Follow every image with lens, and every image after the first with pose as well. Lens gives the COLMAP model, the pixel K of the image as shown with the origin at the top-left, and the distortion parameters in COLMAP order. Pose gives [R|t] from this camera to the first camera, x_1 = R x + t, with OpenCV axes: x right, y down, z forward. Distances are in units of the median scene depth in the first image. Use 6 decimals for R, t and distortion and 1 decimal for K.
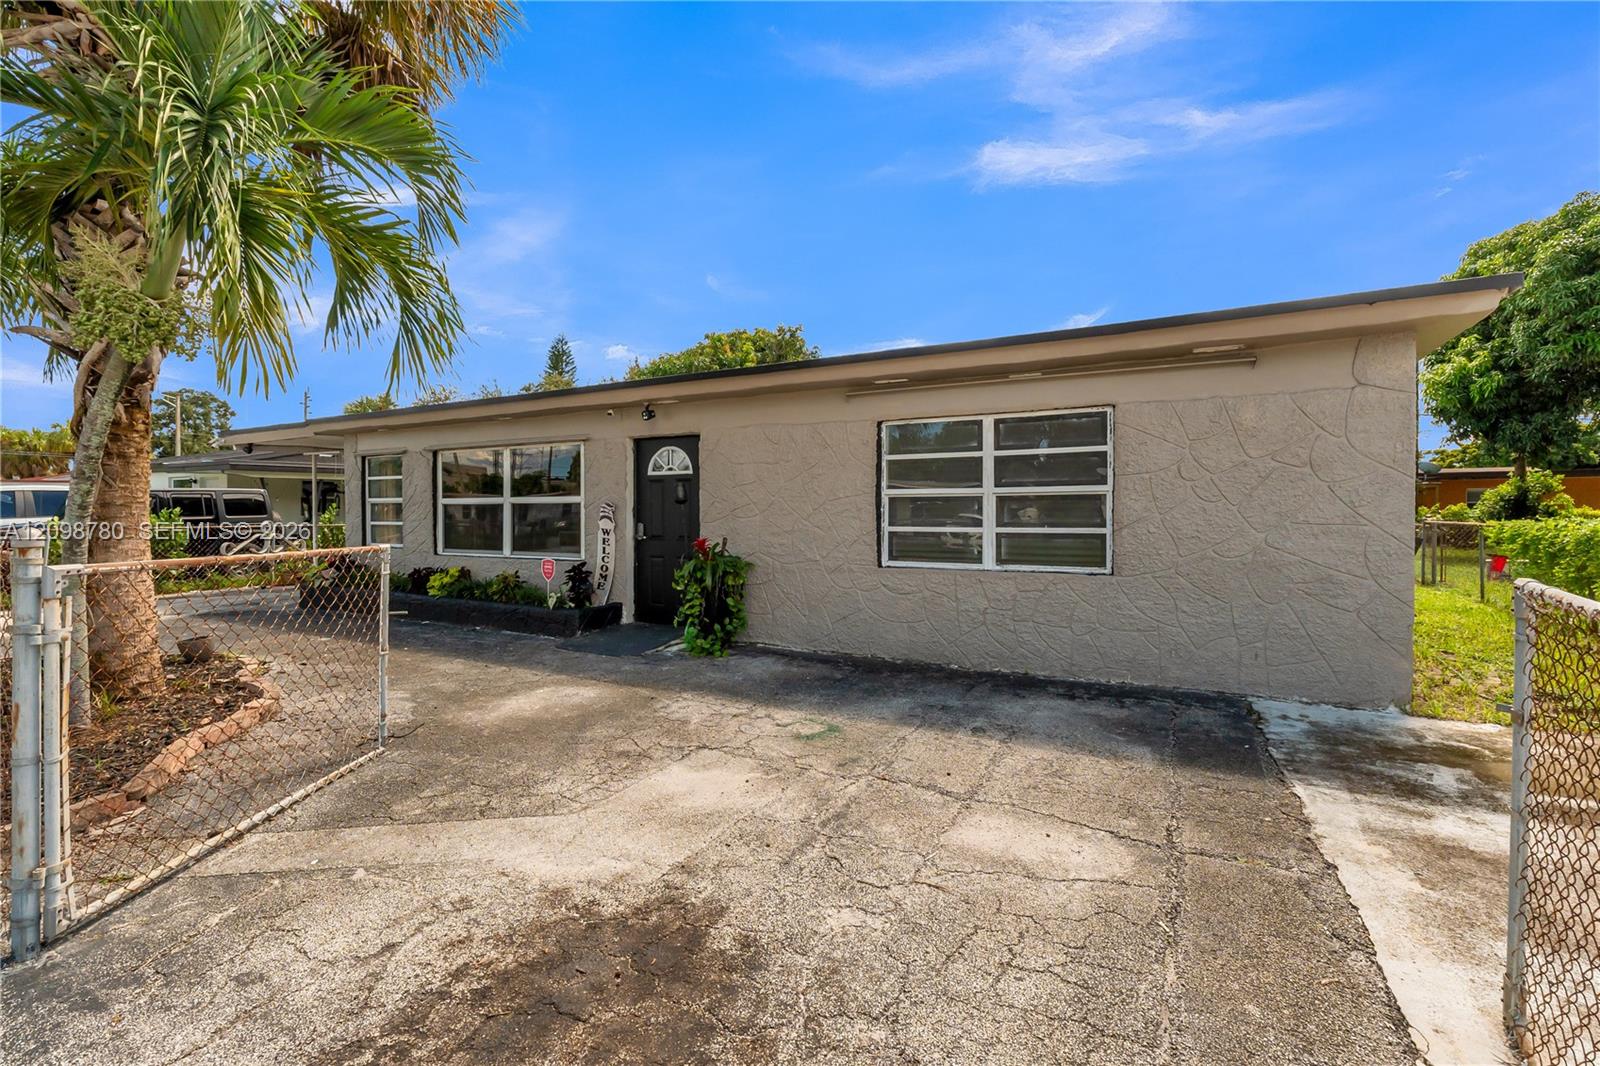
lens RADIAL K [[705.3, 0, 804.3], [0, 705.3, 519.4], [0, 0, 1]] dist [-0.001611, -0.000357]
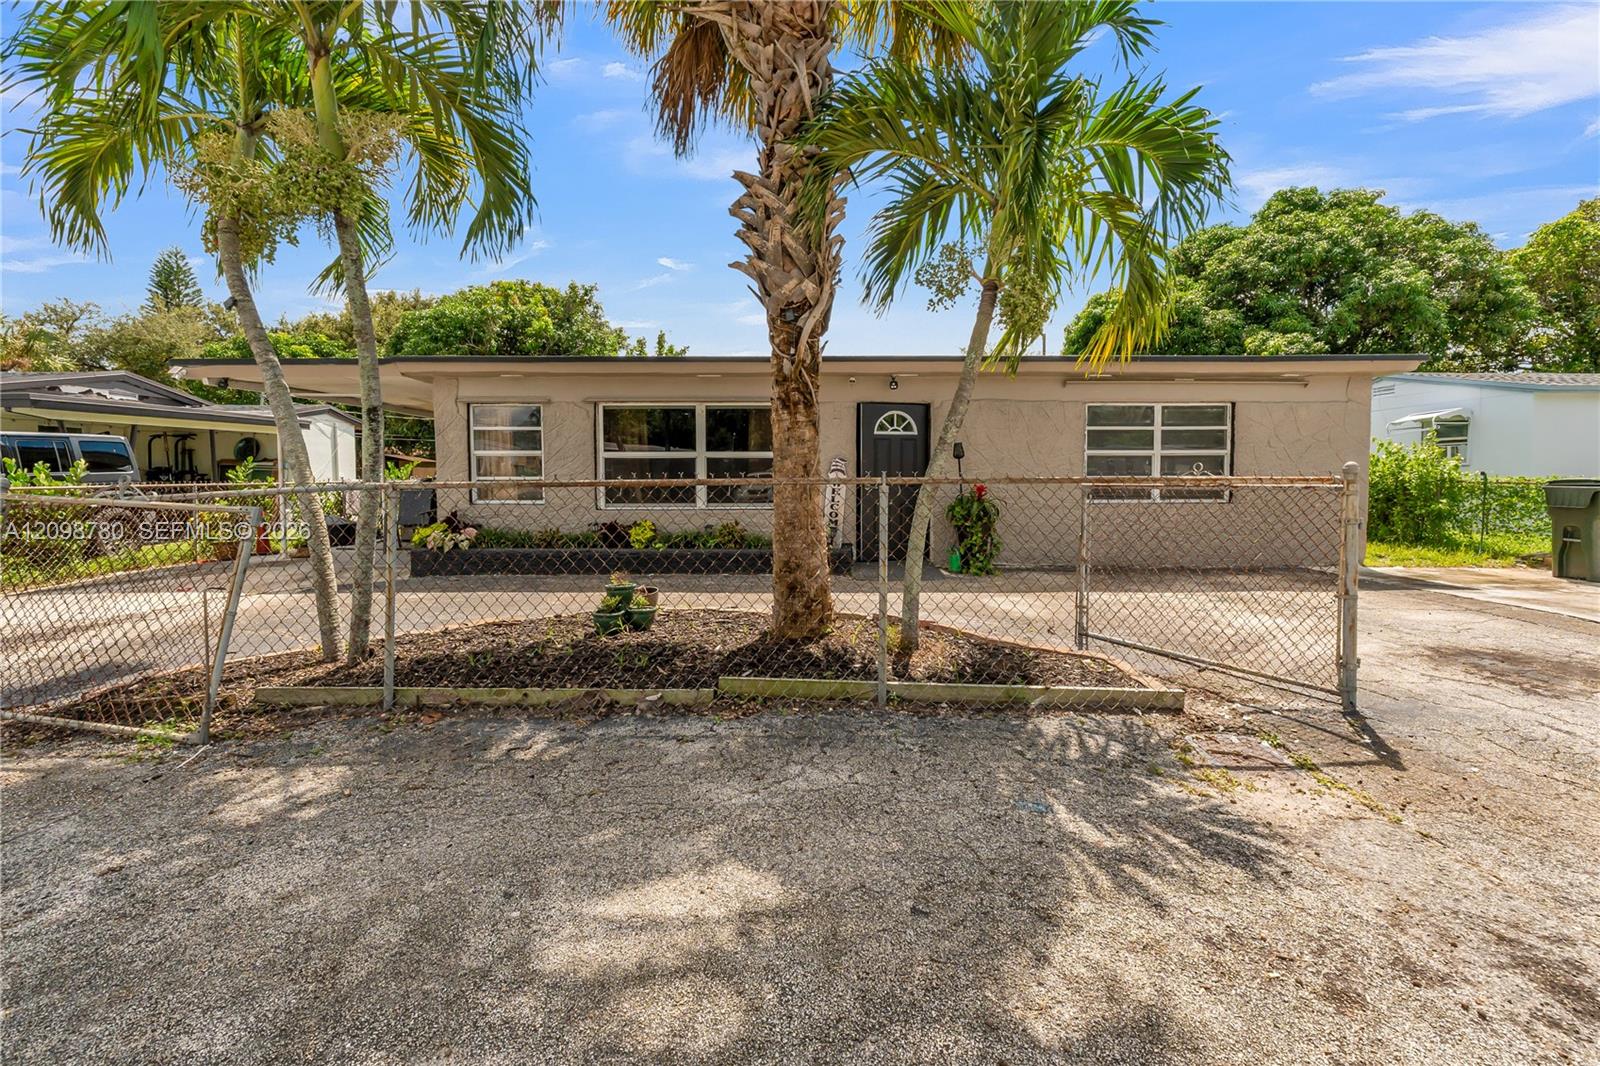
lens RADIAL K [[684.2, 0, 797.3], [0, 684.2, 472.5], [0, 0, 1]] dist [-0.003444, -0.000107]
pose [[0.876117, 0.001863, 0.482096, -1.220478], [0.003997, 0.999930, -0.011127, 0.017927], [-0.482083, 0.011676, 0.876048, 0.077627]]
